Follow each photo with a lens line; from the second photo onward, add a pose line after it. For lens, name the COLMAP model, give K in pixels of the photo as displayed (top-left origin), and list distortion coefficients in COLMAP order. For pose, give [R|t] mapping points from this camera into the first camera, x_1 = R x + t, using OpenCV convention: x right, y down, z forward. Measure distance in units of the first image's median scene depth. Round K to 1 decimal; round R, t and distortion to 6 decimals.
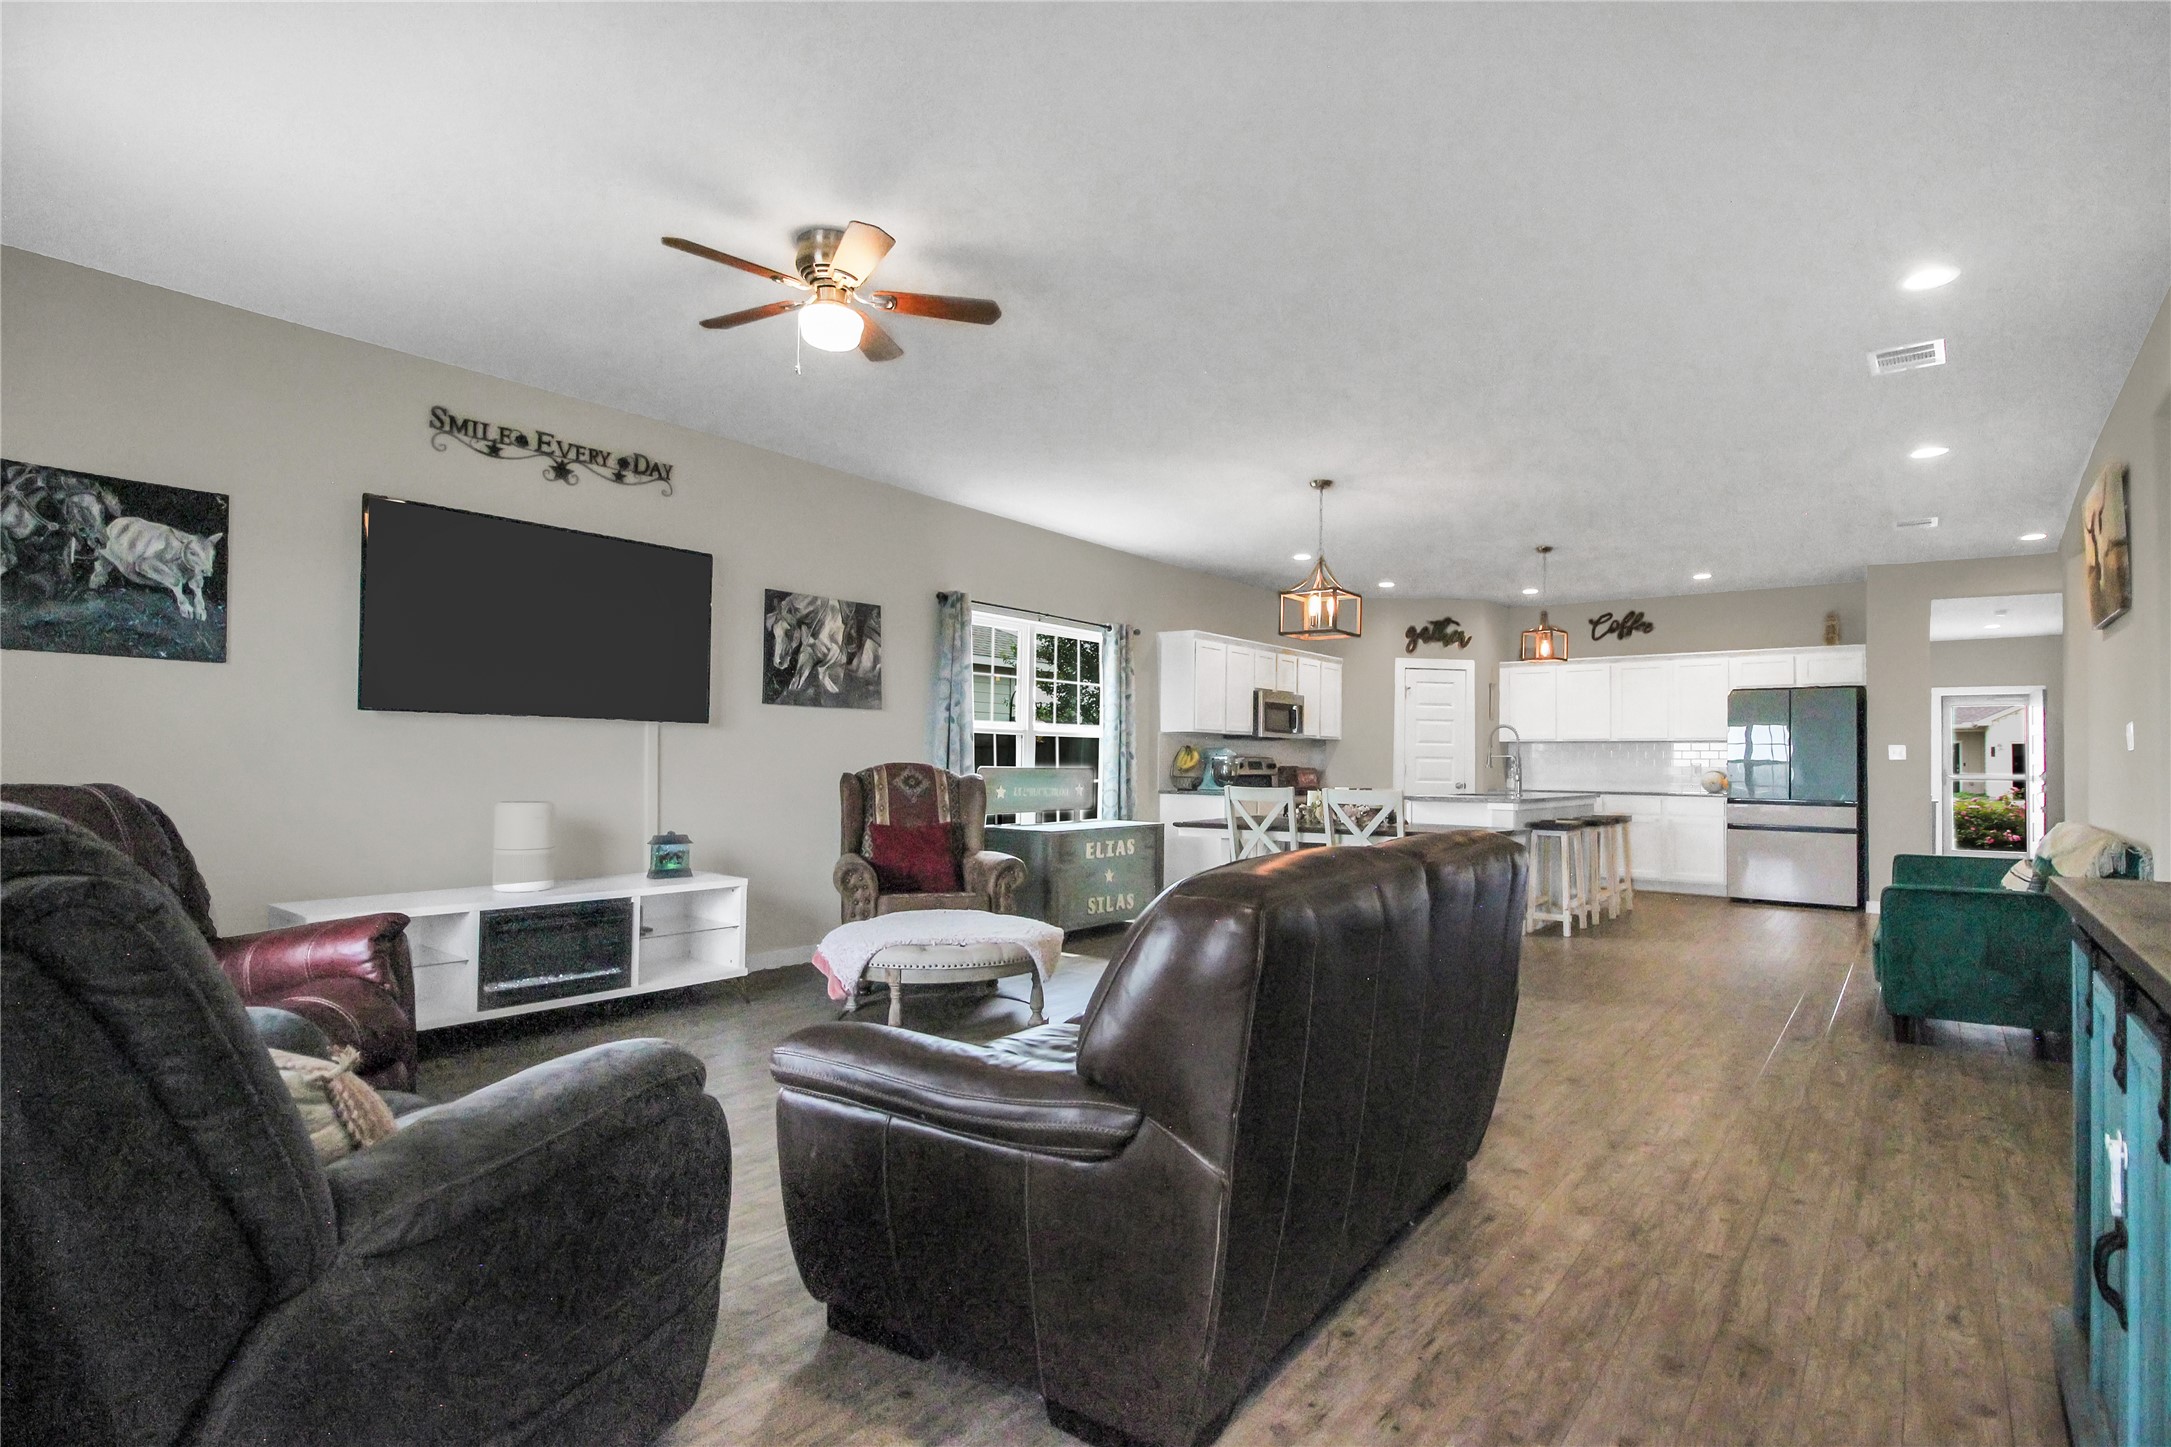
lens RADIAL K [[1063.1, 0, 1085.2], [0, 1063.1, 748.3], [0, 0, 1]] dist [-0.014864, -0.000514]
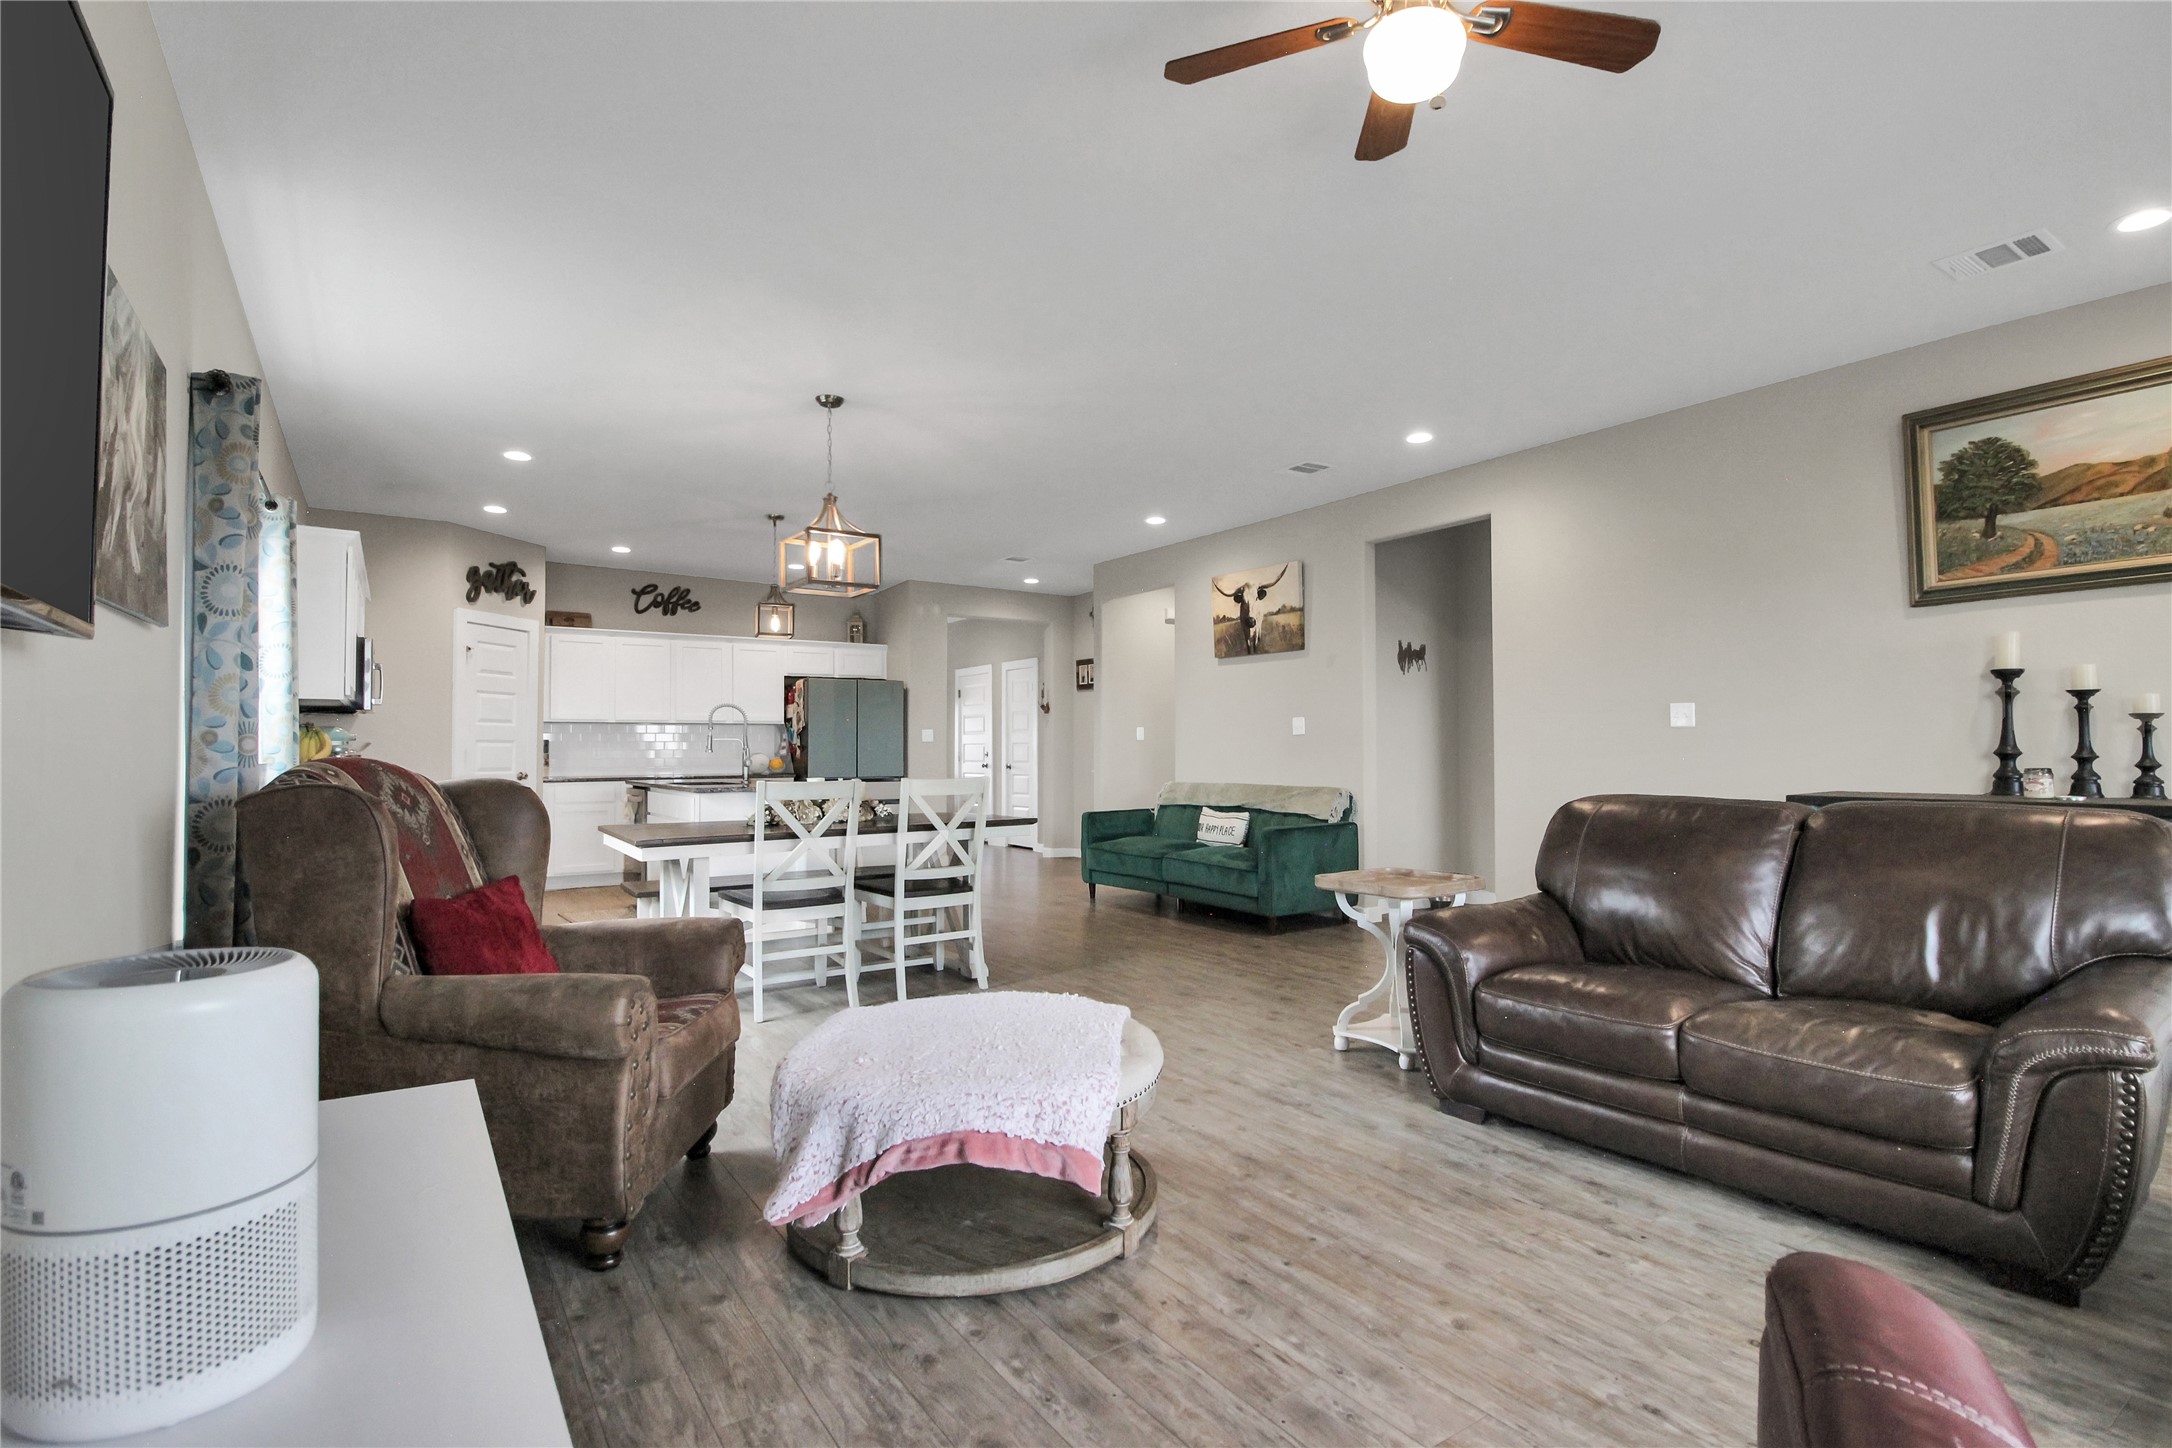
lens RADIAL K [[1063.1, 0, 1161.1], [0, 1063.1, 719.9], [0, 0, 1]] dist [-0.001029, -0.000600]
pose [[0.256186, 0.015867, 0.966497, -0.503087], [-0.003394, 0.999874, -0.015515, 0.005893], [-0.966622, 0.000694, 0.256207, 0.580041]]
